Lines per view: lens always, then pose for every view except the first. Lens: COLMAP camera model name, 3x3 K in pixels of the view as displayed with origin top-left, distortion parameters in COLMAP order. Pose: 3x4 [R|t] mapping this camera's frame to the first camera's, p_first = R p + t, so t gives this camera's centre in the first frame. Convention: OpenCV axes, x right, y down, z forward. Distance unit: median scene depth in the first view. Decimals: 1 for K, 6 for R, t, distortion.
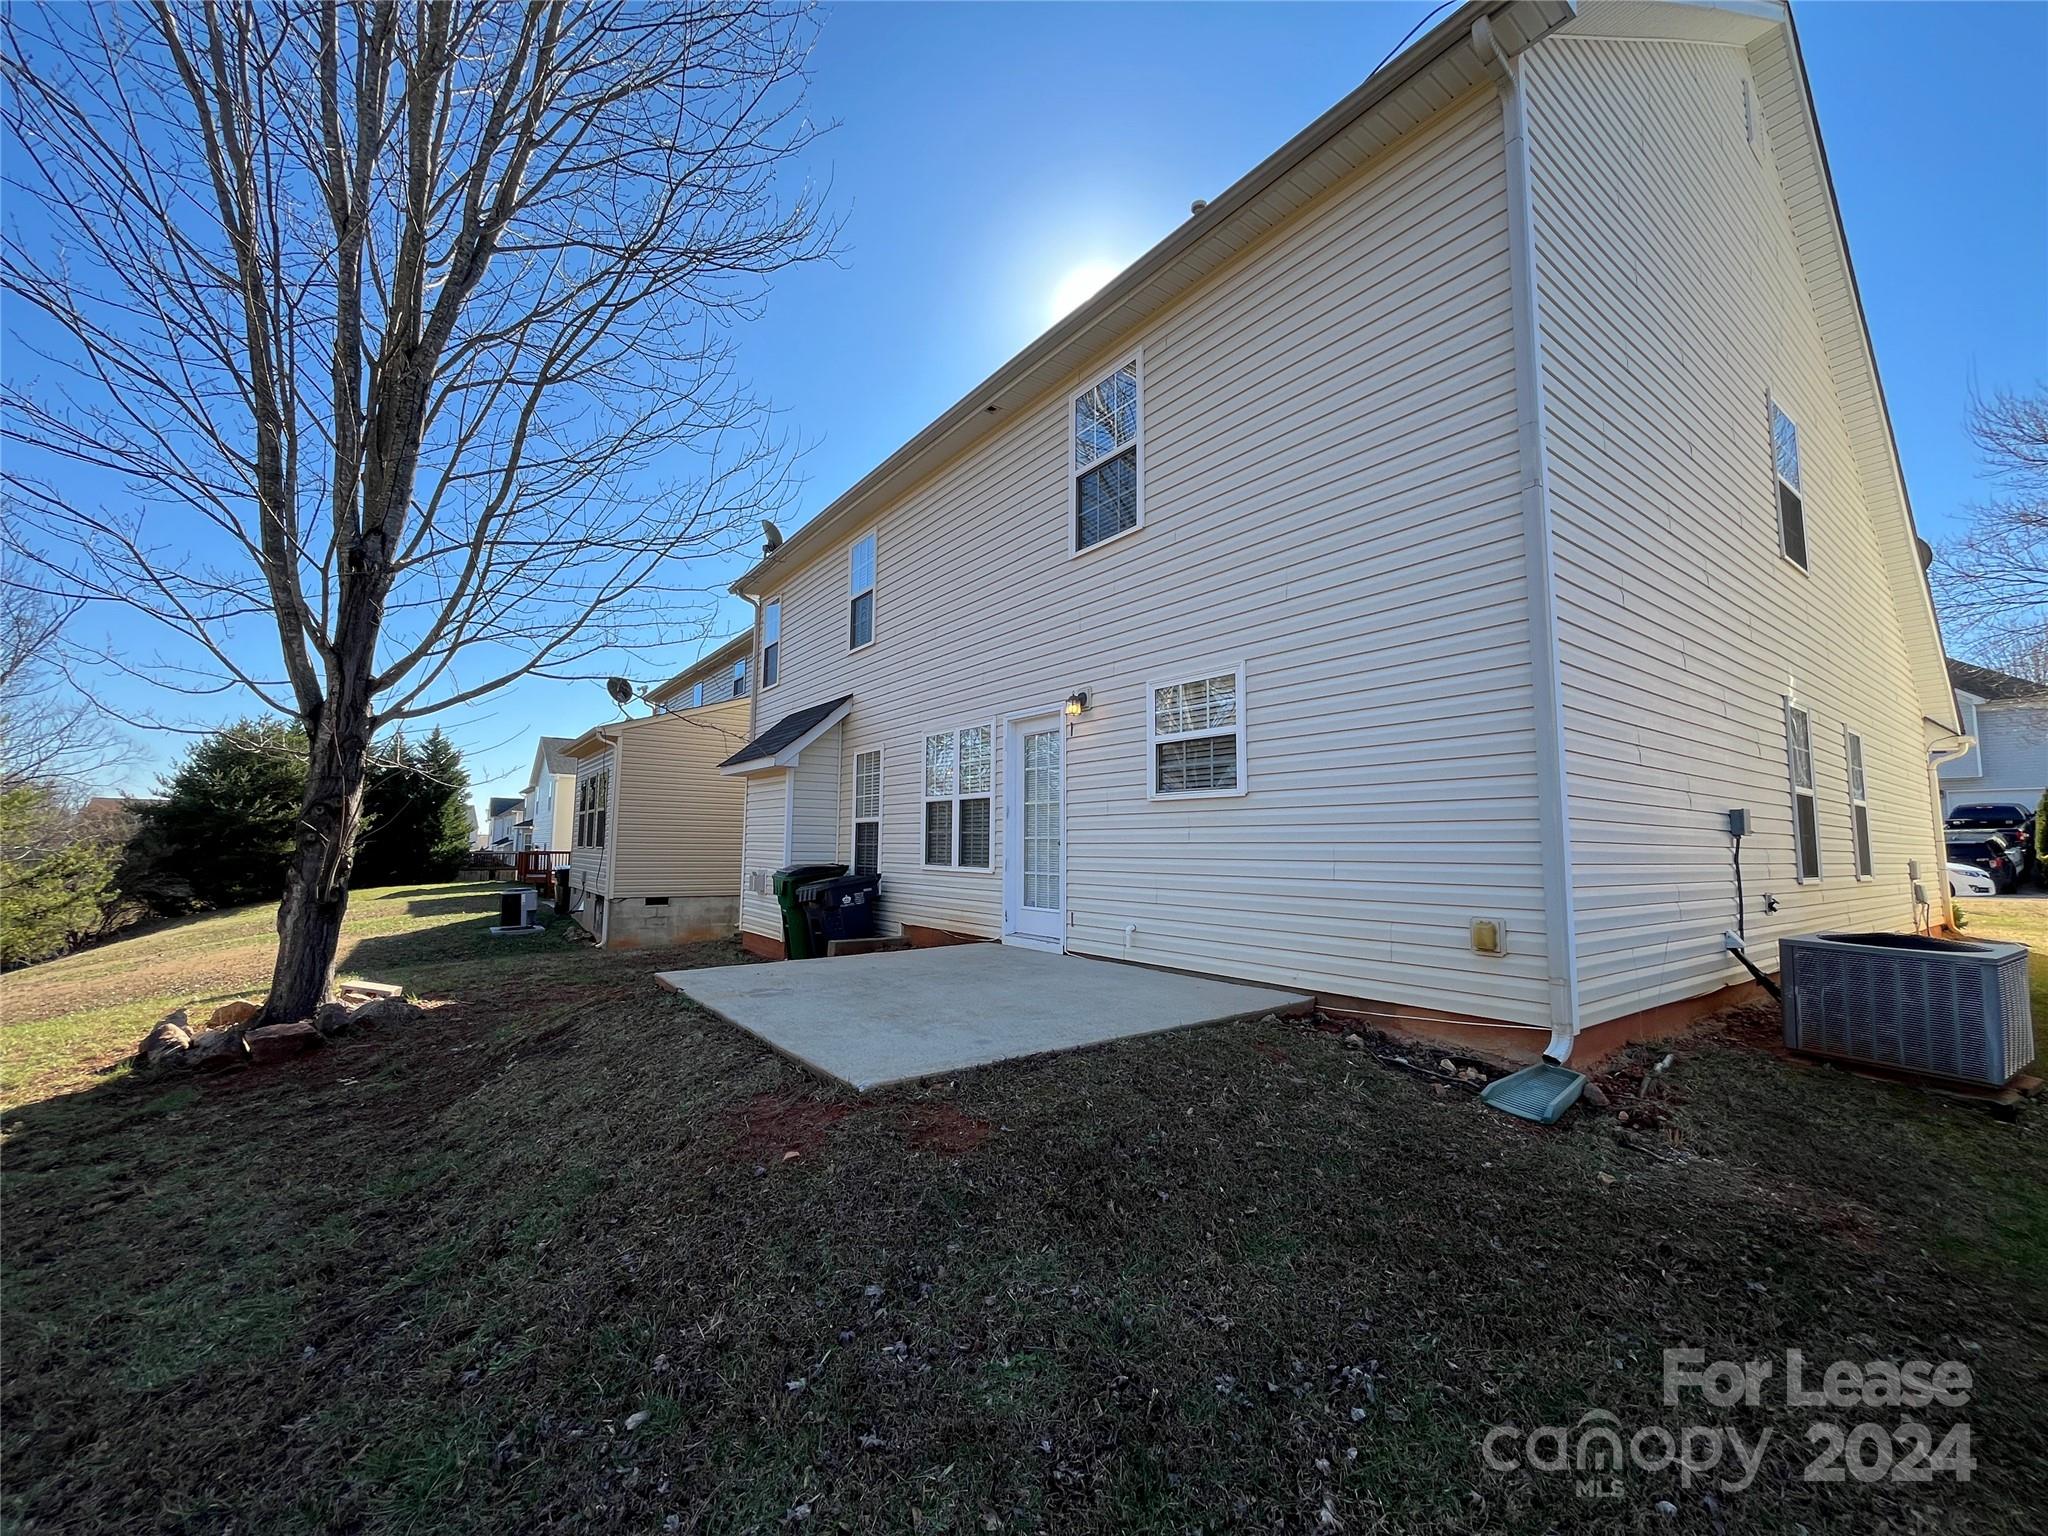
lens RADIAL K [[827.9, 0, 1024.3], [0, 827.9, 765.5], [0, 0, 1]] dist [-0.003800, 0.000385]
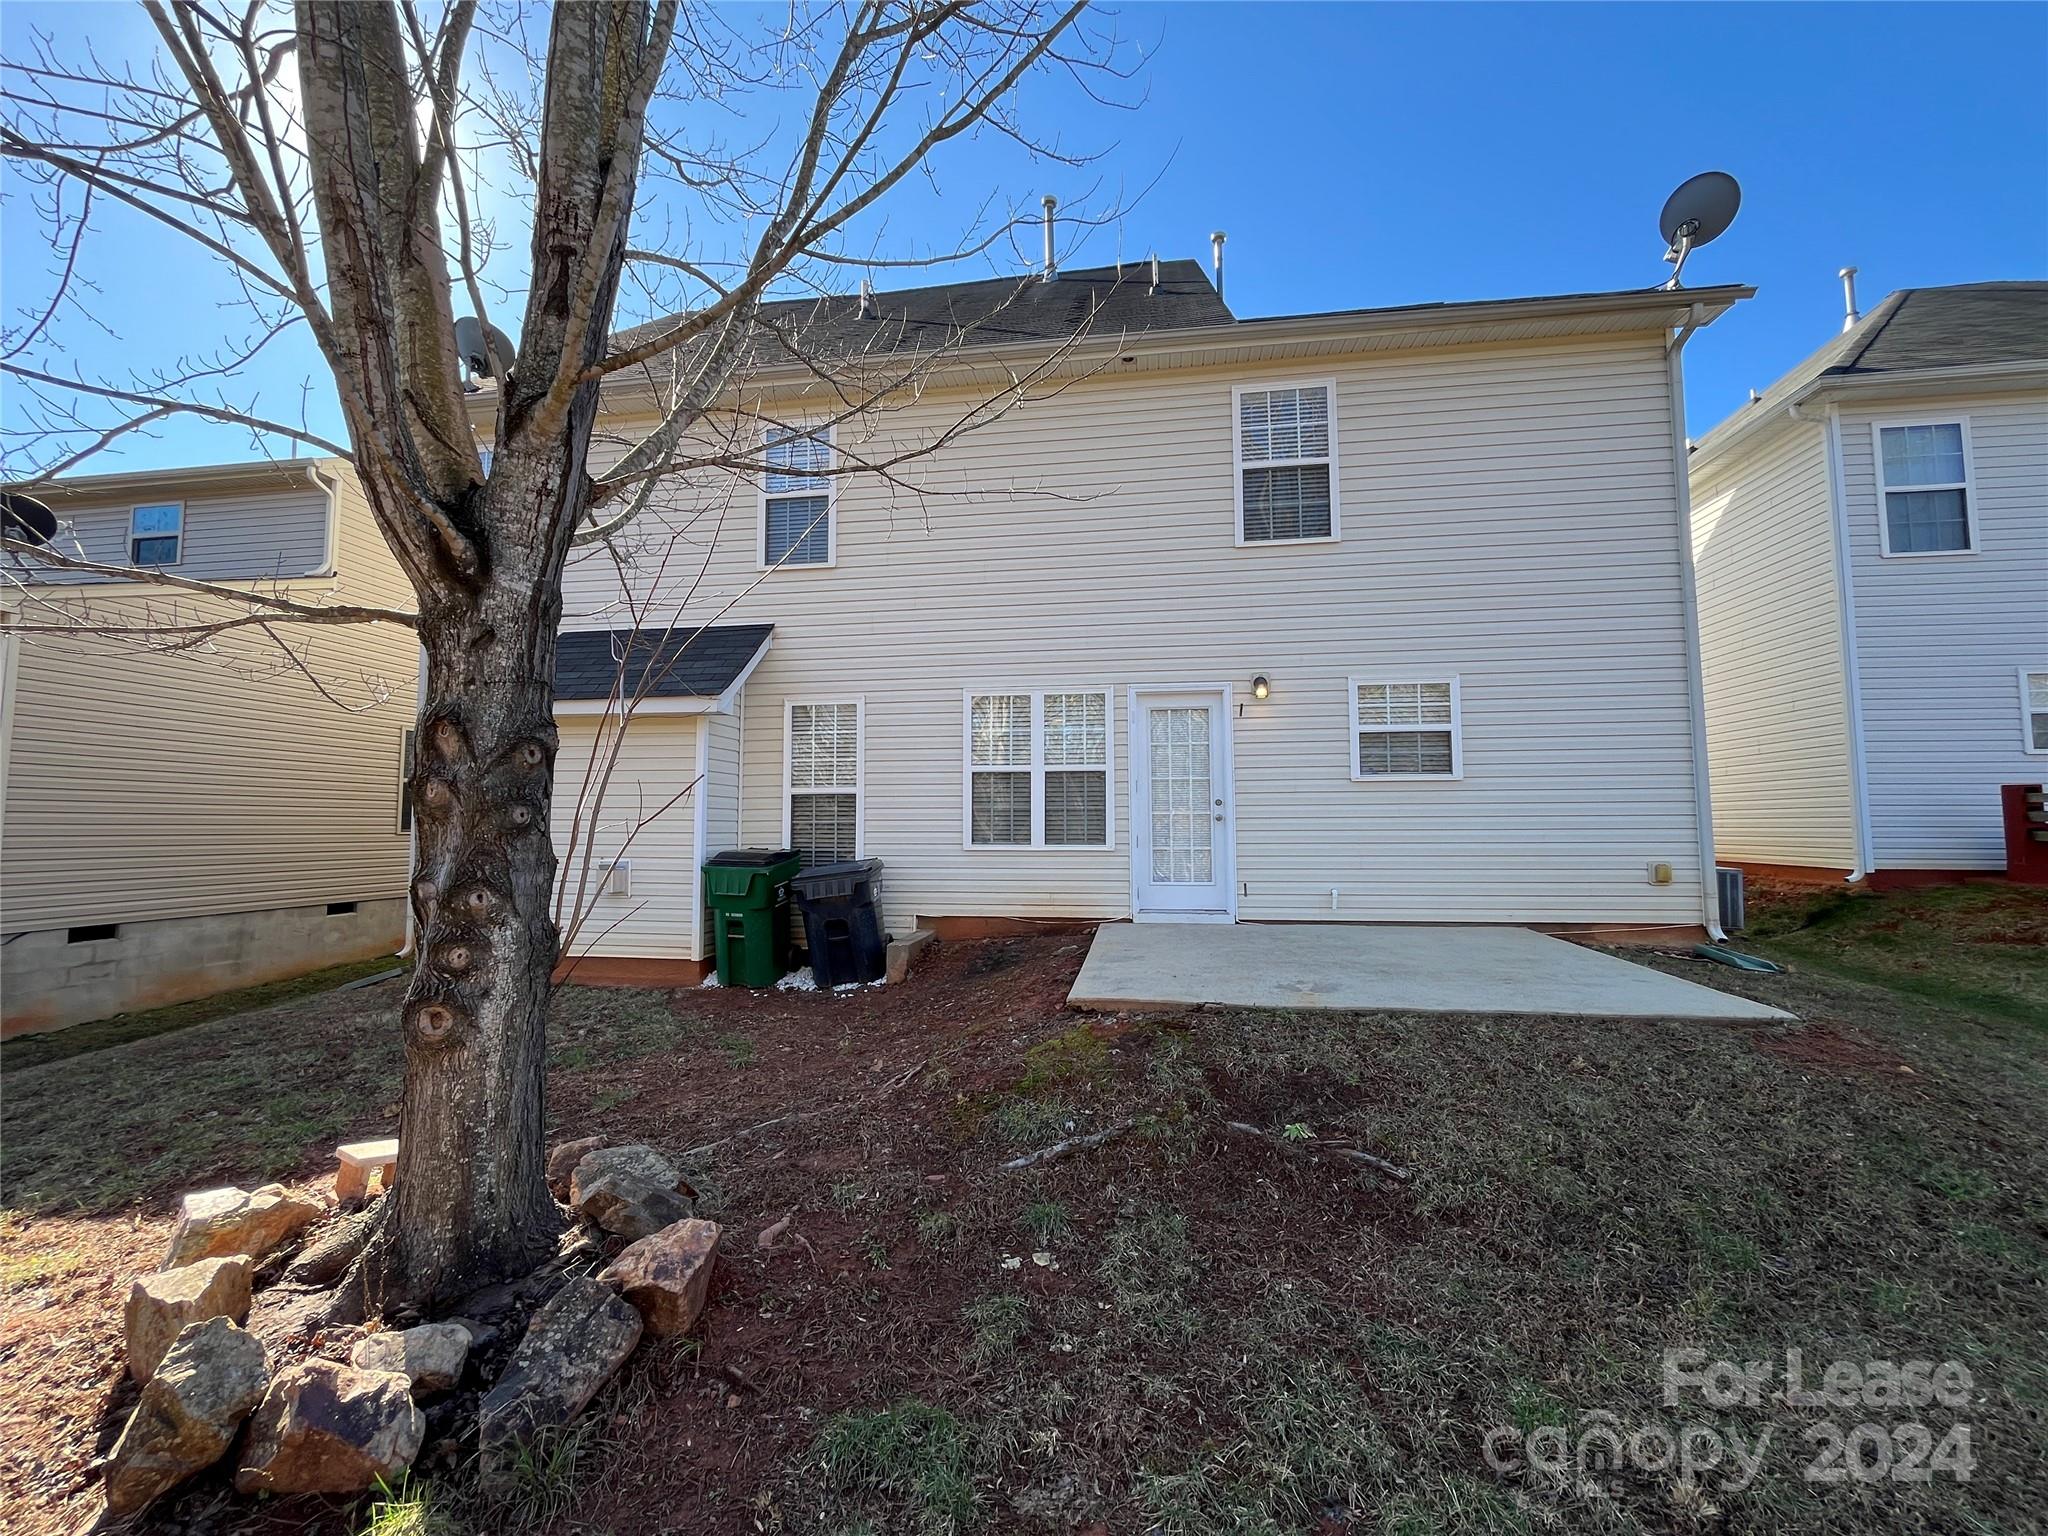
lens RADIAL K [[827.9, 0, 1021.8], [0, 827.9, 765.8], [0, 0, 1]] dist [-0.003800, 0.000385]
pose [[0.701706, 0.038270, 0.711438, -0.811949], [-0.060664, 0.998139, 0.006142, 0.034602], [-0.709879, -0.047468, 0.702722, 0.420813]]
